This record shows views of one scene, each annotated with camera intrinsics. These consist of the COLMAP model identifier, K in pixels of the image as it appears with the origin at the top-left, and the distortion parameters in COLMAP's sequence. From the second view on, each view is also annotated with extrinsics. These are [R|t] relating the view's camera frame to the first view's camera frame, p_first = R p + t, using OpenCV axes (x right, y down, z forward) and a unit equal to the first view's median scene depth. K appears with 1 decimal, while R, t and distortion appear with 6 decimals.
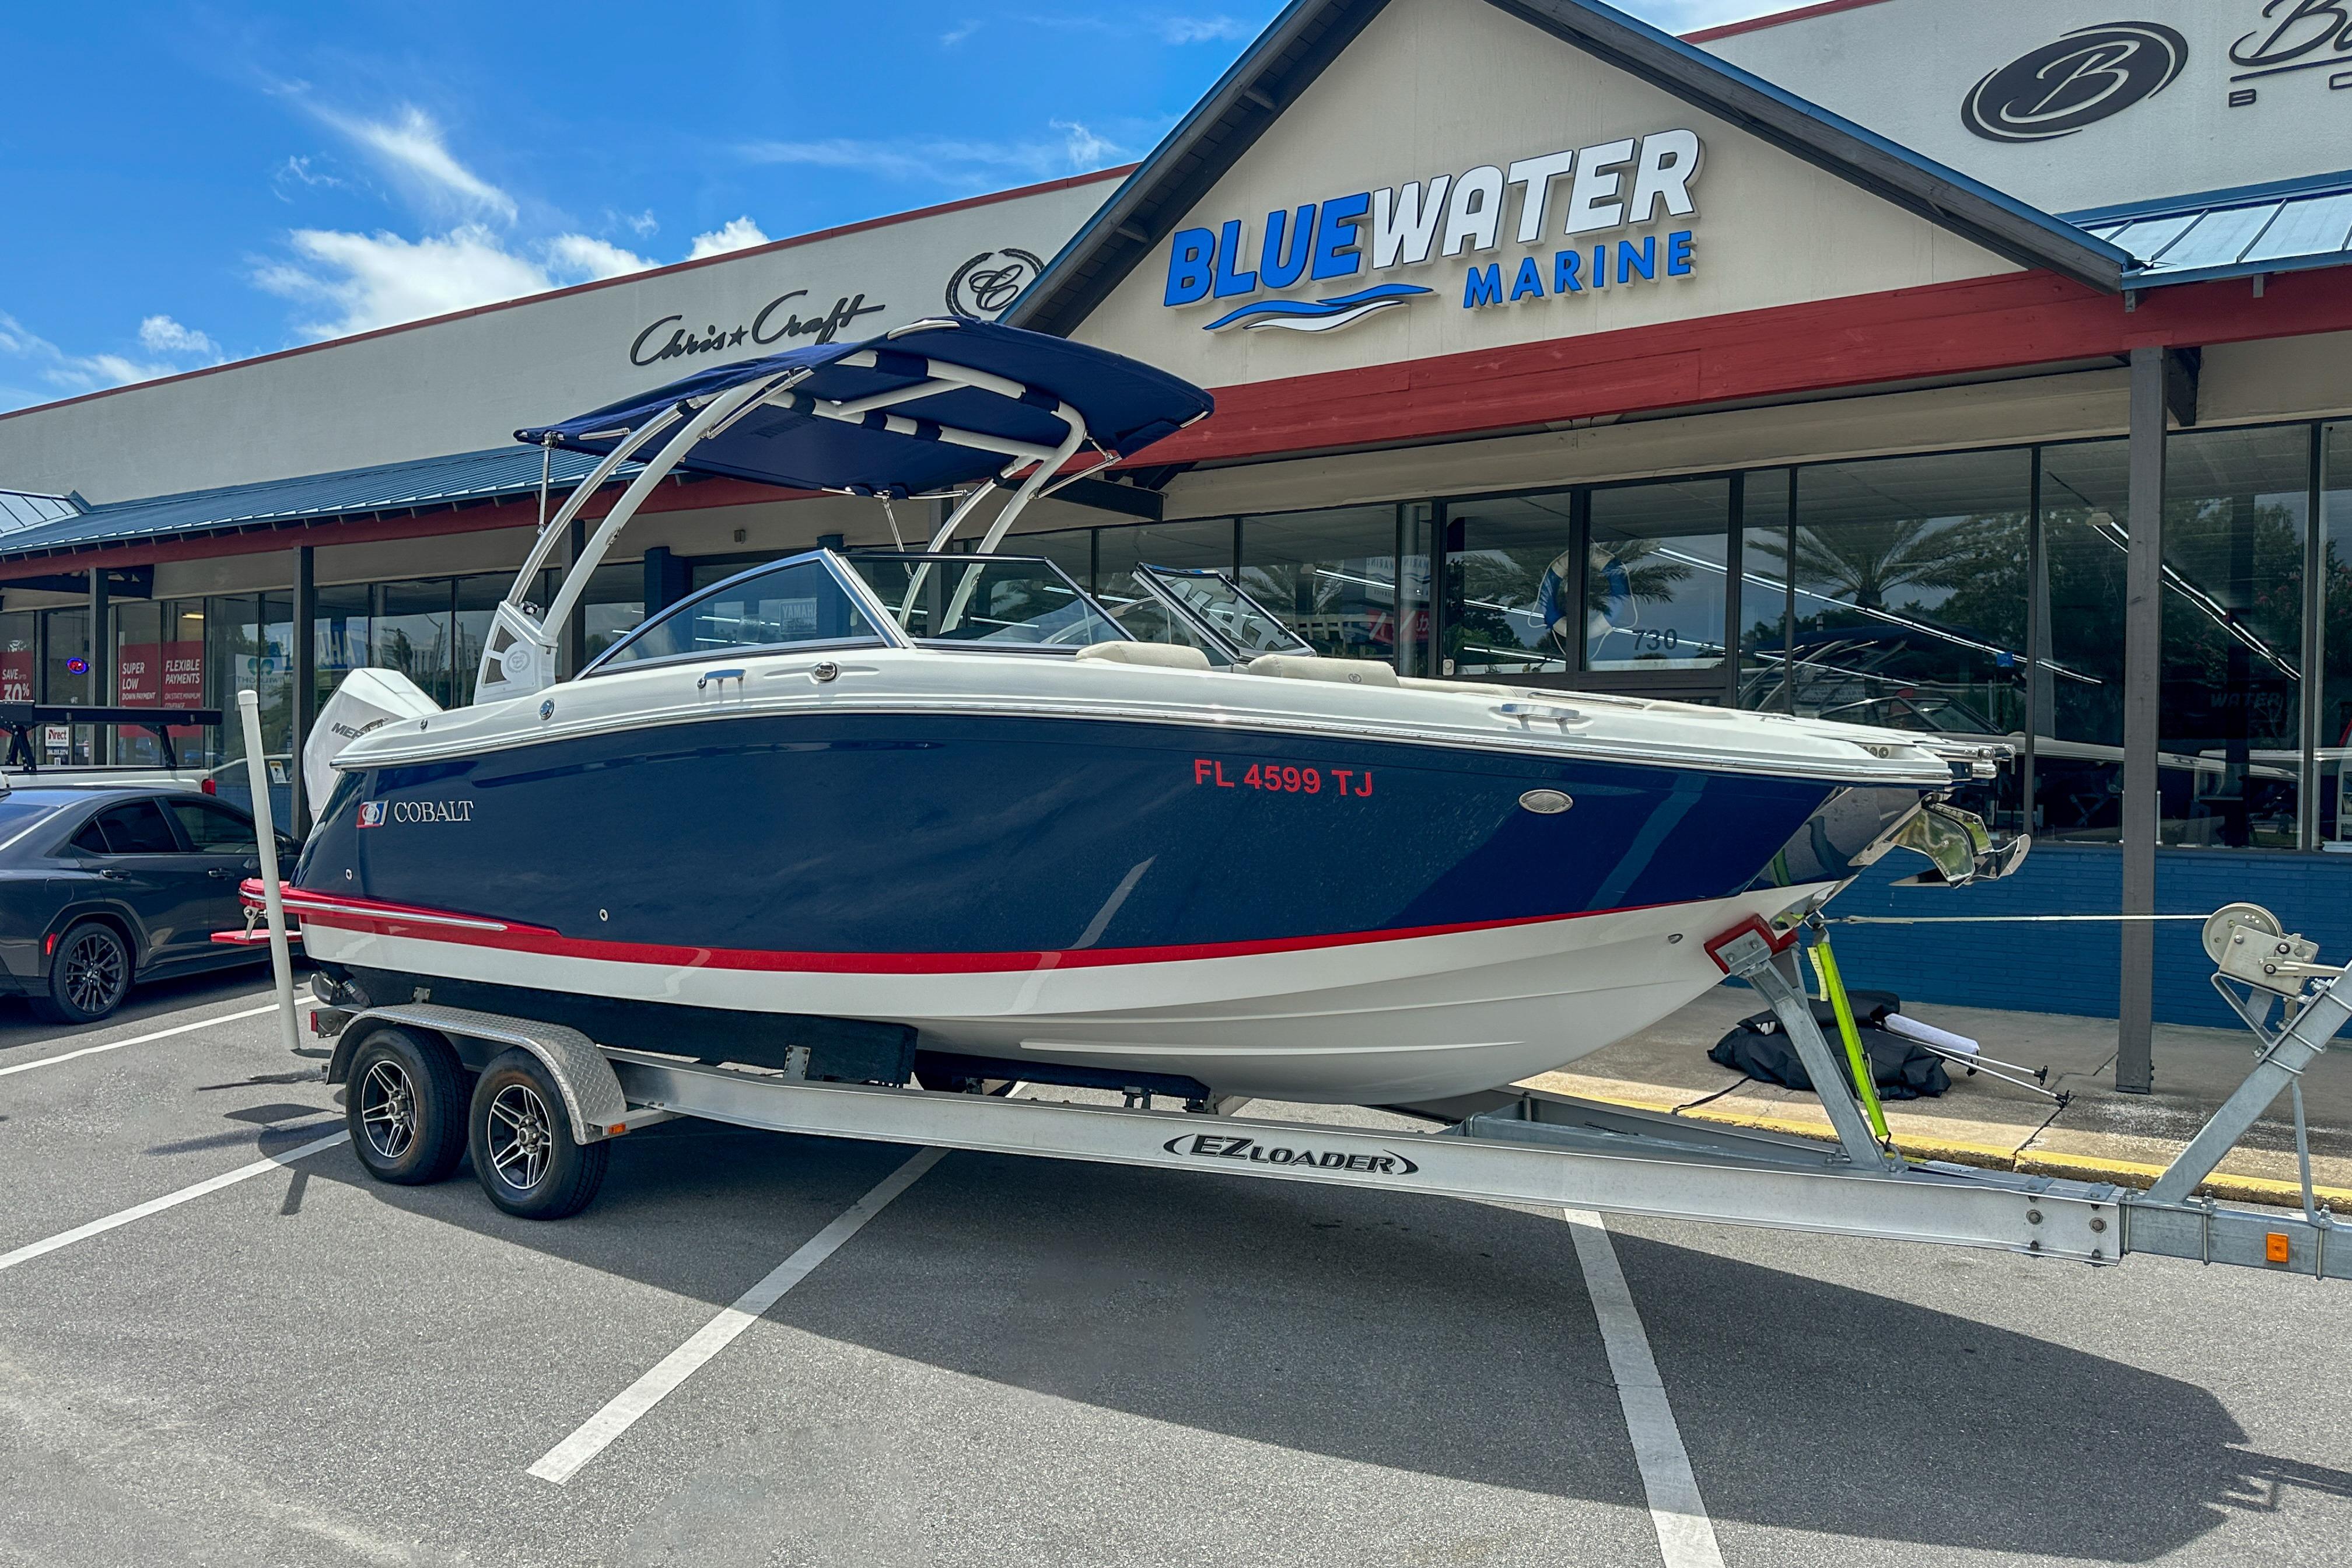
lens RADIAL K [[1797.2, 0, 1151.5], [0, 1797.2, 746.8], [0, 0, 1]] dist [0.085358, -0.041881]
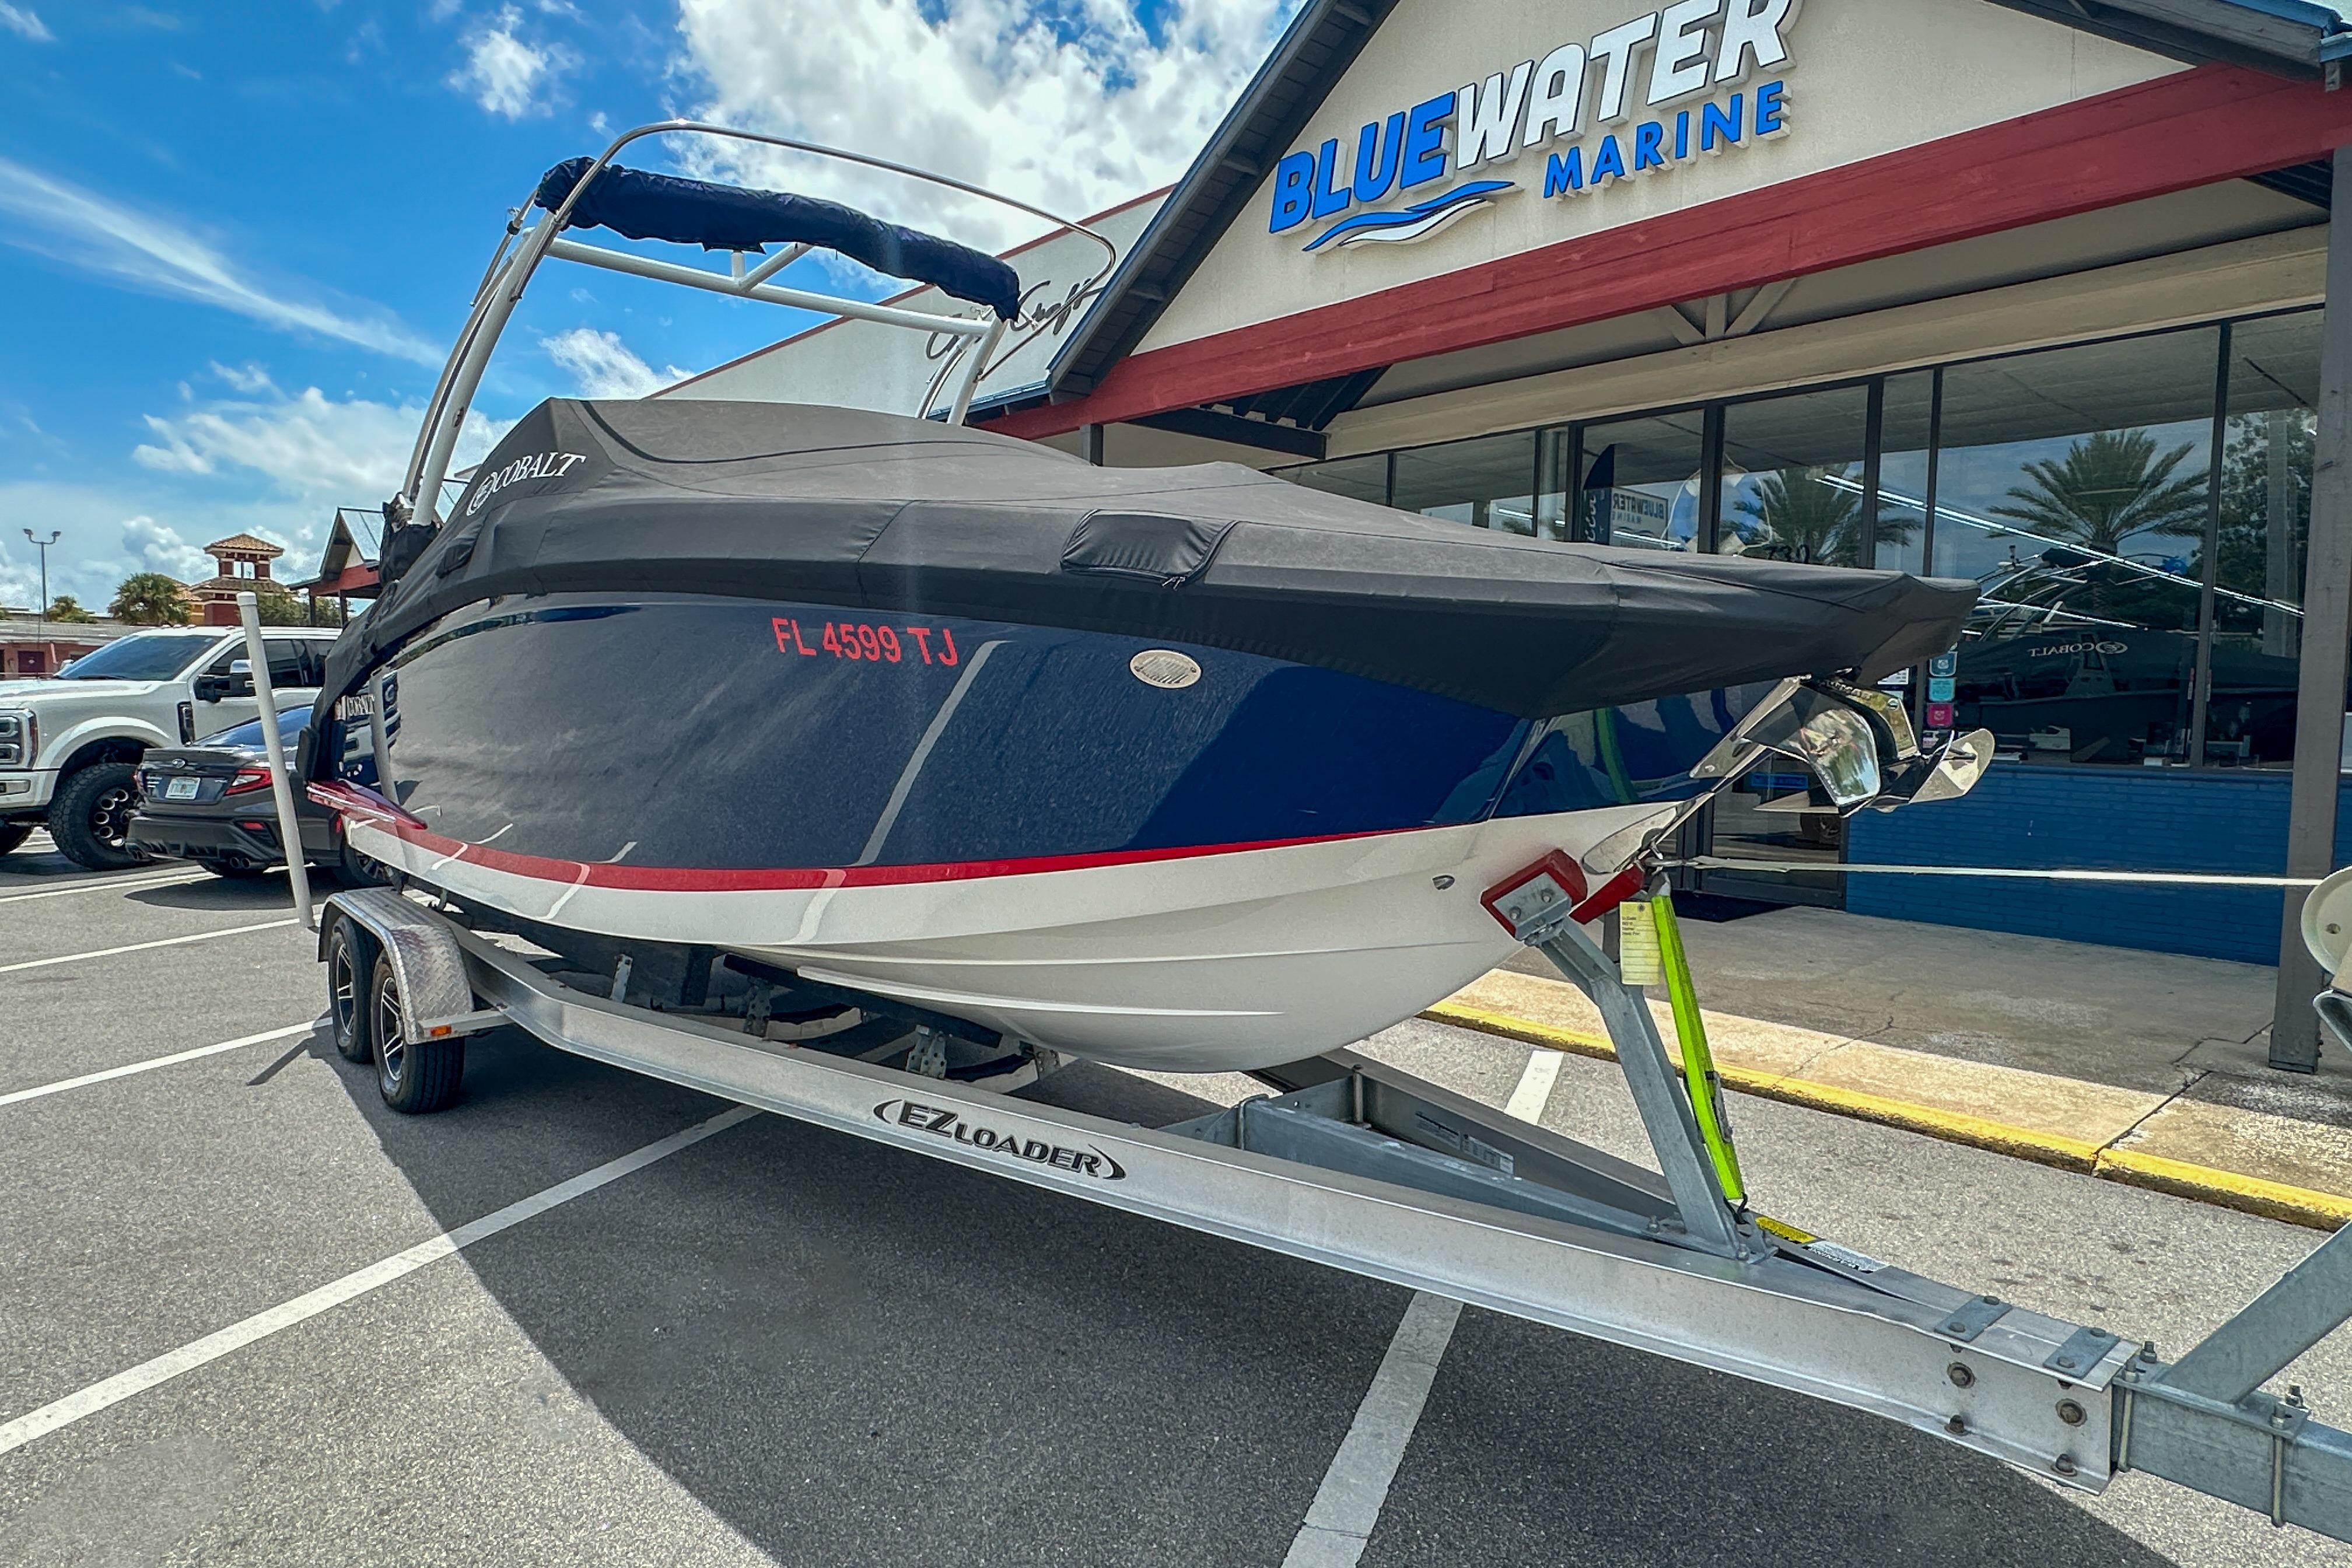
lens RADIAL K [[1391.1, 0, 1162.6], [0, 1391.1, 749.0], [0, 0, 1]] dist [-0.002720, 0.018130]
pose [[0.974057, 0.013685, -0.225888, 0.156330], [-0.003951, 0.999046, 0.043487, 0.017622], [0.226268, -0.041466, 0.973182, 0.244030]]
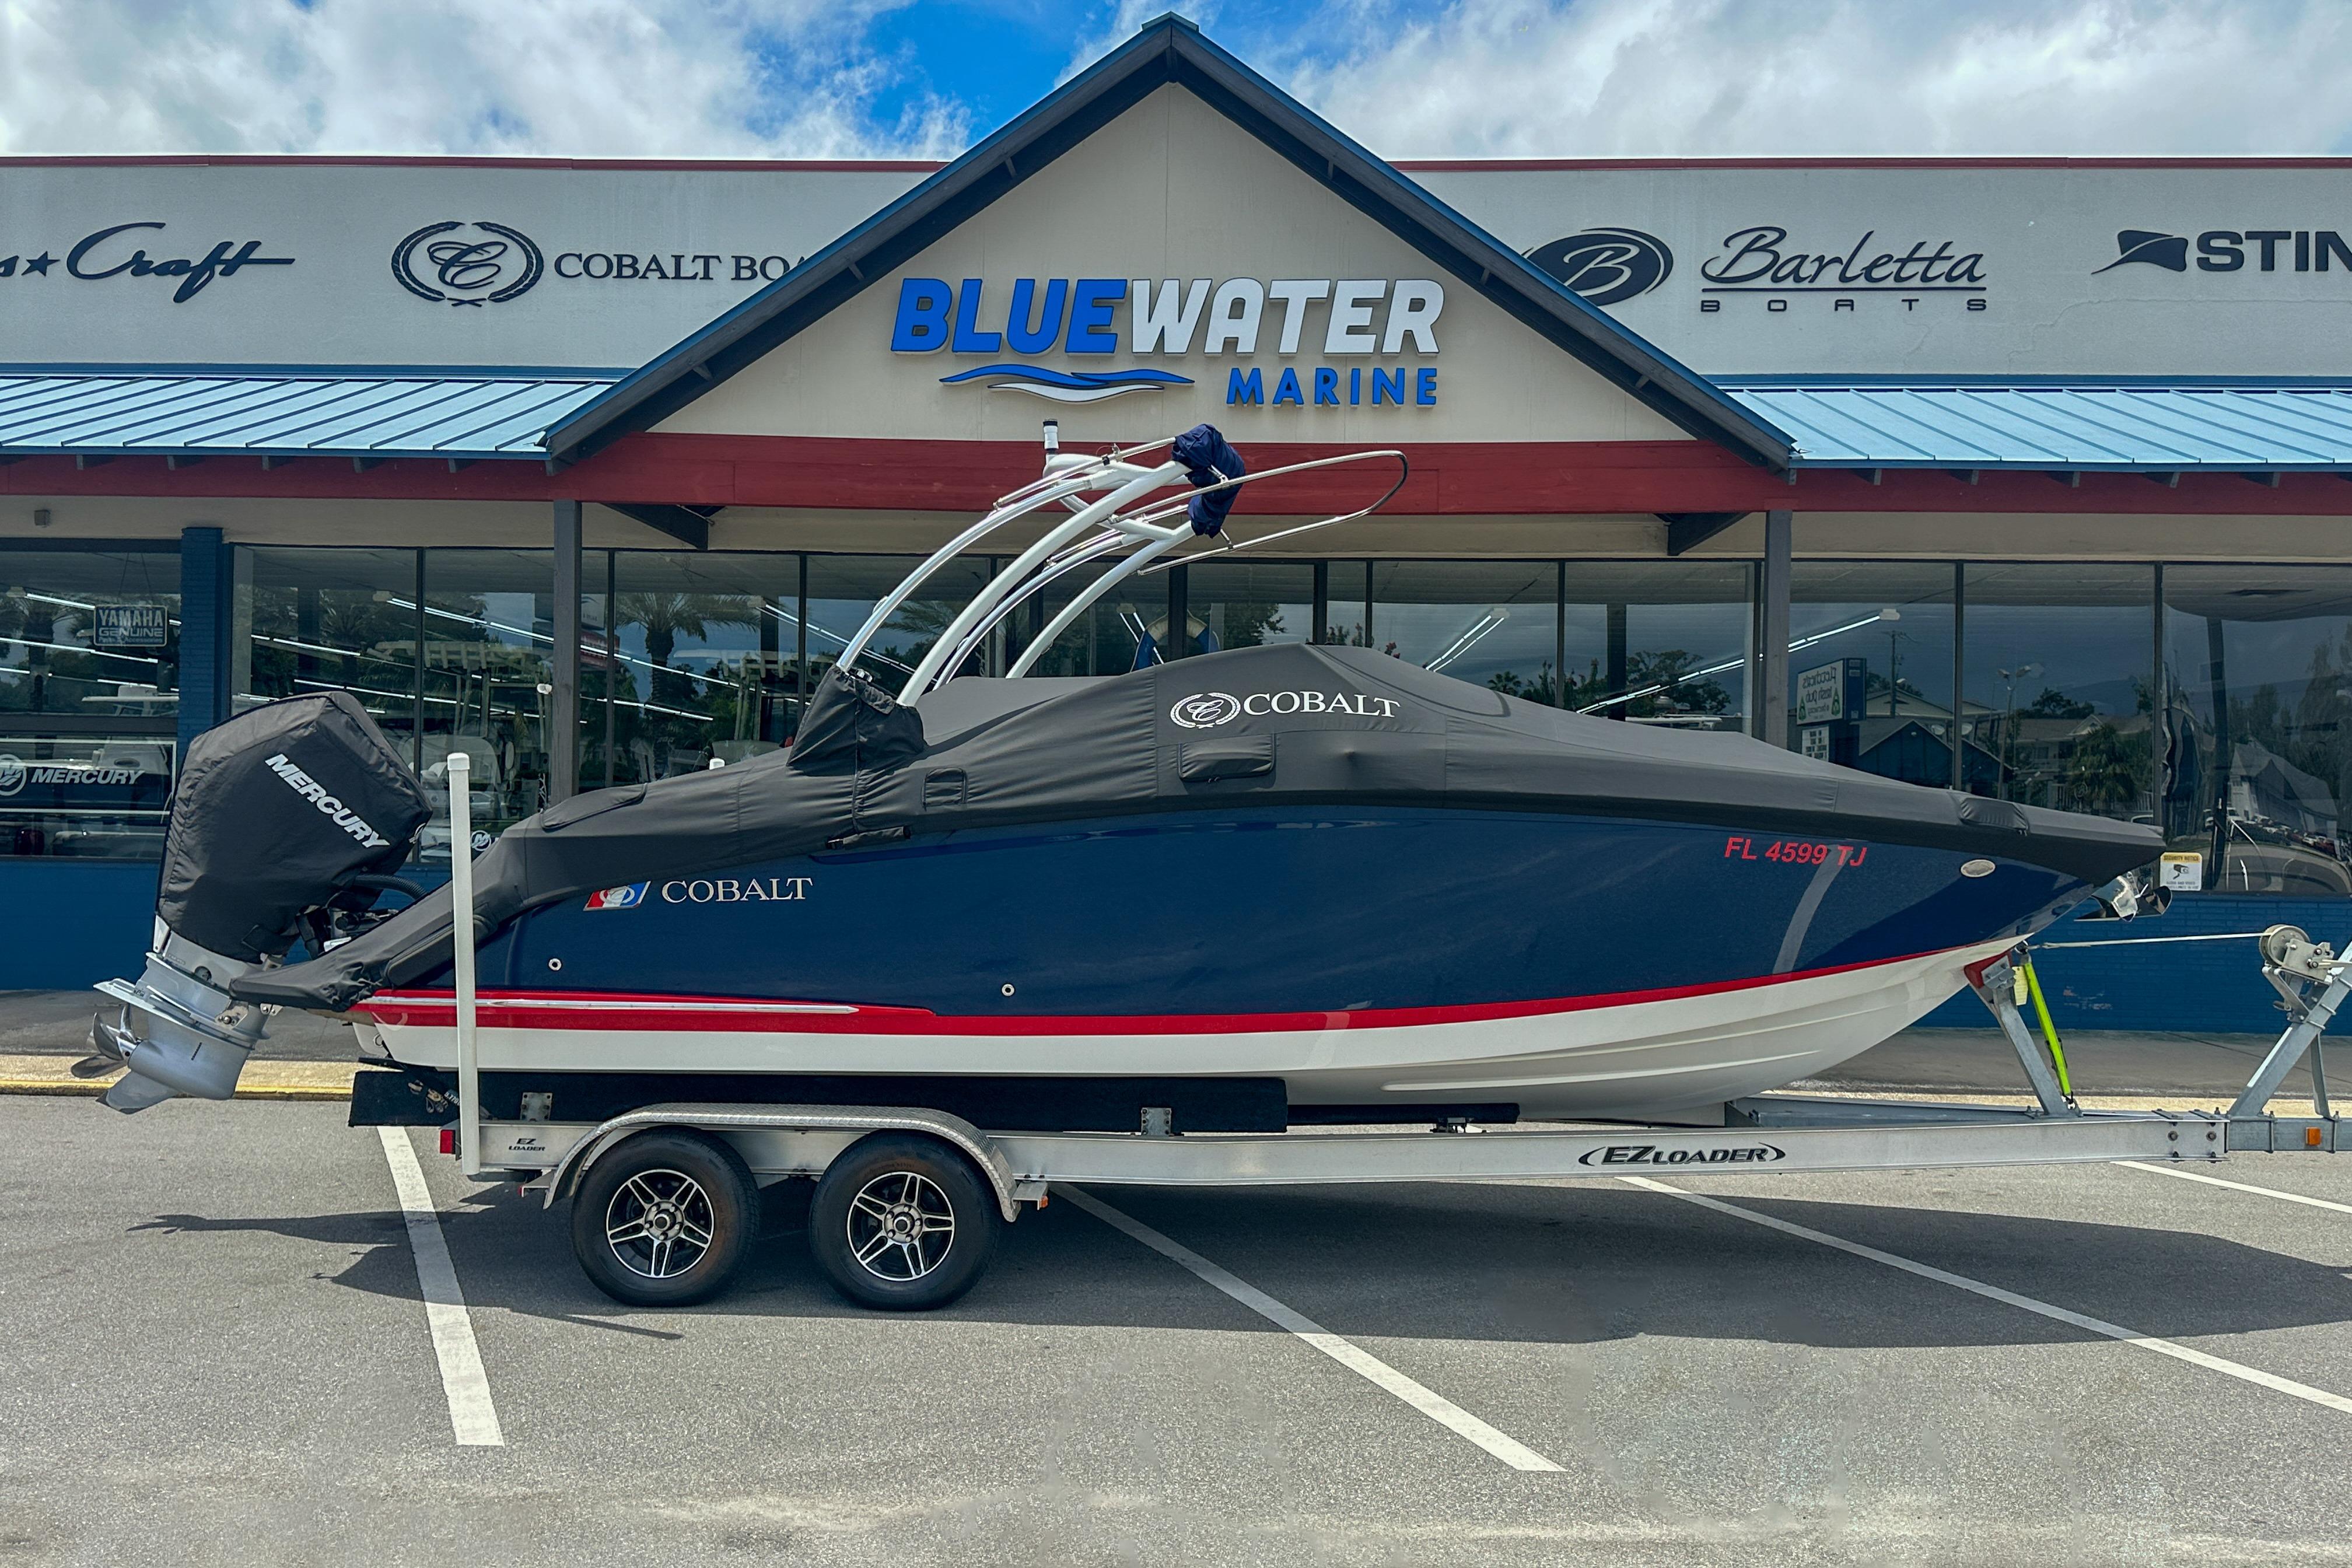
lens RADIAL K [[1916.4, 0, 1191.4], [0, 1916.4, 757.0], [0, 0, 1]] dist [0.149767, -0.119674]
pose [[0.832930, 0.008268, 0.553317, -0.522178], [-0.002966, 0.999941, -0.010478, -0.017124], [-0.553371, 0.007086, 0.832905, 0.044597]]
